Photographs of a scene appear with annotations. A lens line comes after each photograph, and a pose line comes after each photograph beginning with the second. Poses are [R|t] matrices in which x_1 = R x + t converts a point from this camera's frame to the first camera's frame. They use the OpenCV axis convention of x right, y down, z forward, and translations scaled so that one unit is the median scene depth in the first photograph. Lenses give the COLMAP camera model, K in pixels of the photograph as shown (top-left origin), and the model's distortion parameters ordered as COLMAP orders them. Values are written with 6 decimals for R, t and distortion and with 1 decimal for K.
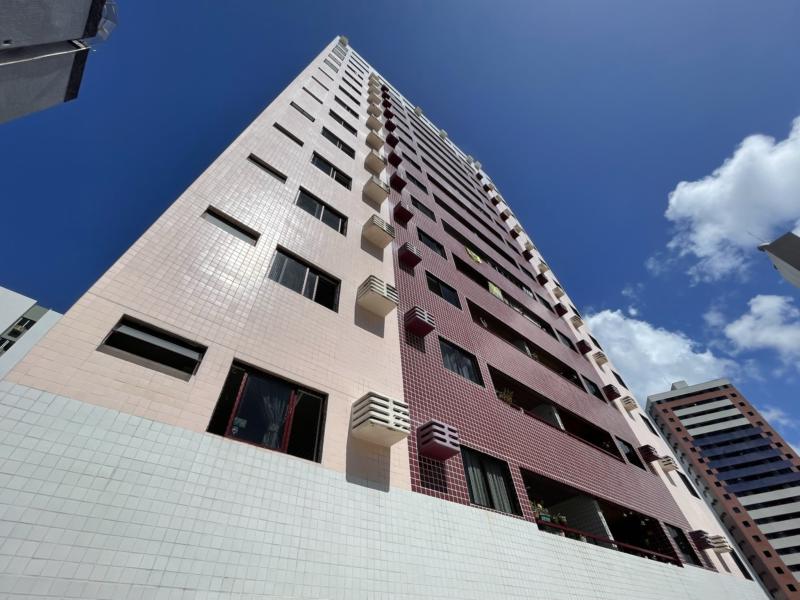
lens RADIAL K [[346.0, 0, 396.8], [0, 346.0, 301.2], [0, 0, 1]] dist [-0.001915, 0.000277]
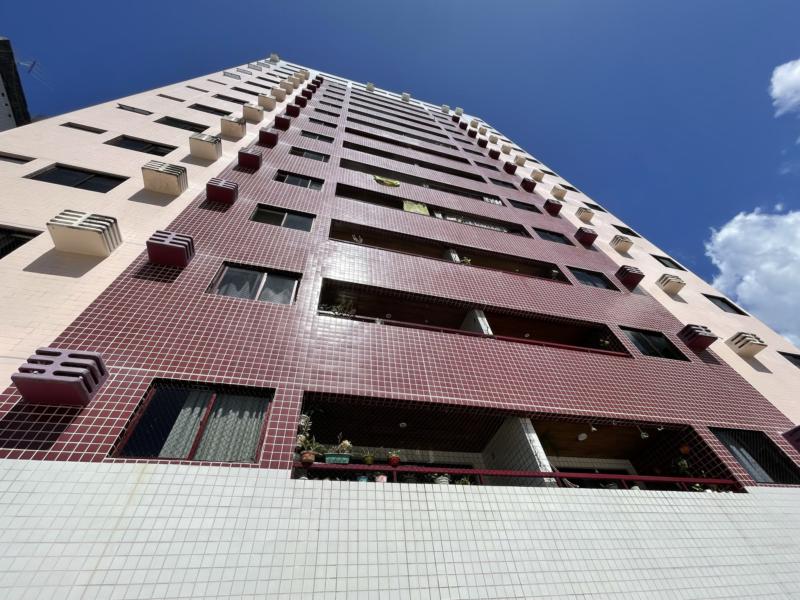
lens RADIAL K [[346.0, 0, 401.6], [0, 346.0, 297.5], [0, 0, 1]] dist [-0.001915, 0.000277]
pose [[0.908340, -0.346547, -0.234145, 0.647299], [0.338375, 0.937973, -0.075561, 0.375559], [0.245807, -0.010594, 0.969261, 0.371789]]
